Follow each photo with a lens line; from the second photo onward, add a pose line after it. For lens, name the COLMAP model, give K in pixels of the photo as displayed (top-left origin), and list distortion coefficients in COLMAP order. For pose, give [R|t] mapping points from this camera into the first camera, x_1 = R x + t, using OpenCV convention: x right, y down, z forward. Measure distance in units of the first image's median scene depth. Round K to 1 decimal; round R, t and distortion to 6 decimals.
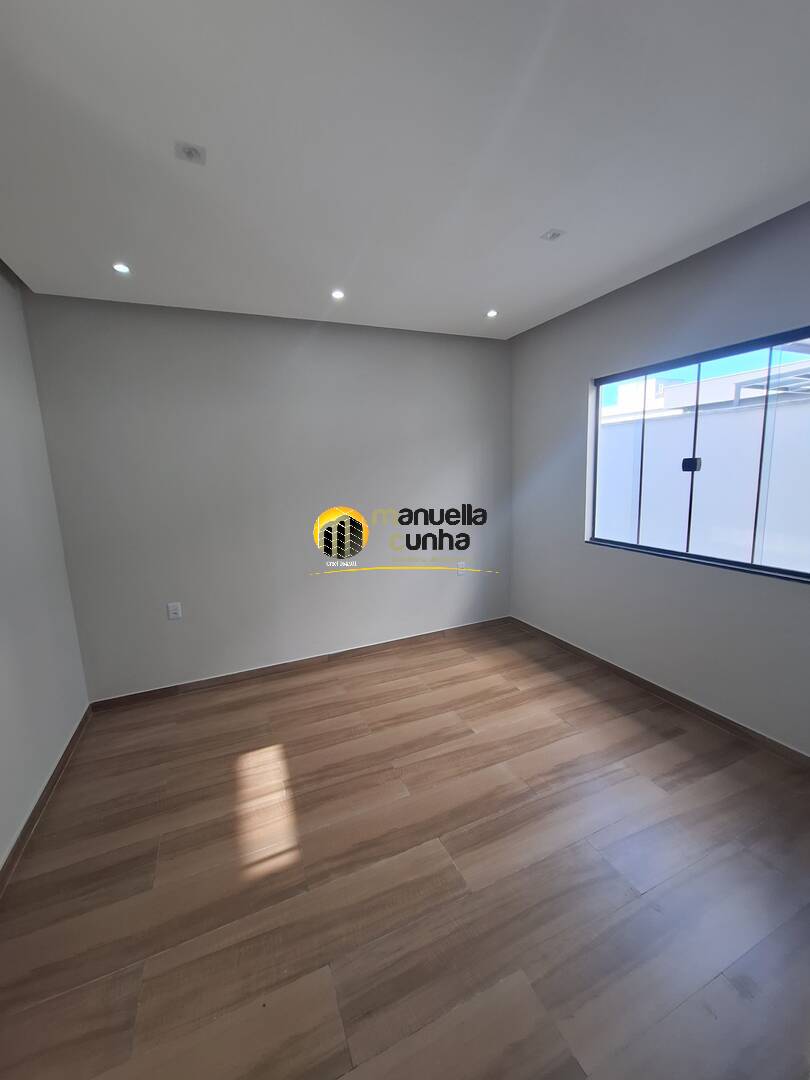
lens RADIAL K [[436.2, 0, 406.8], [0, 436.2, 539.6], [0, 0, 1]] dist [-0.007405, 0.003470]
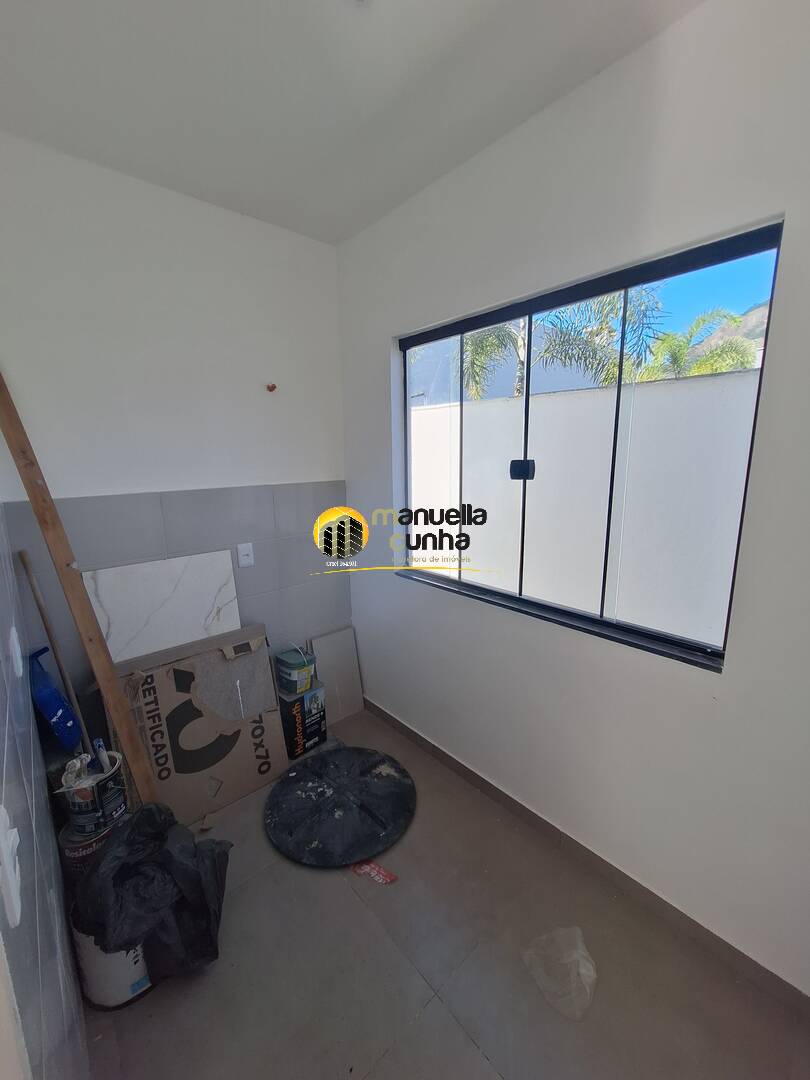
lens RADIAL K [[436.2, 0, 407.0], [0, 436.2, 537.5], [0, 0, 1]] dist [-0.007405, 0.003470]
pose [[0.954066, -0.030715, 0.298017, 0.260104], [0.025716, 0.999455, 0.020682, -0.079589], [-0.298490, -0.012068, 0.954337, 0.380503]]
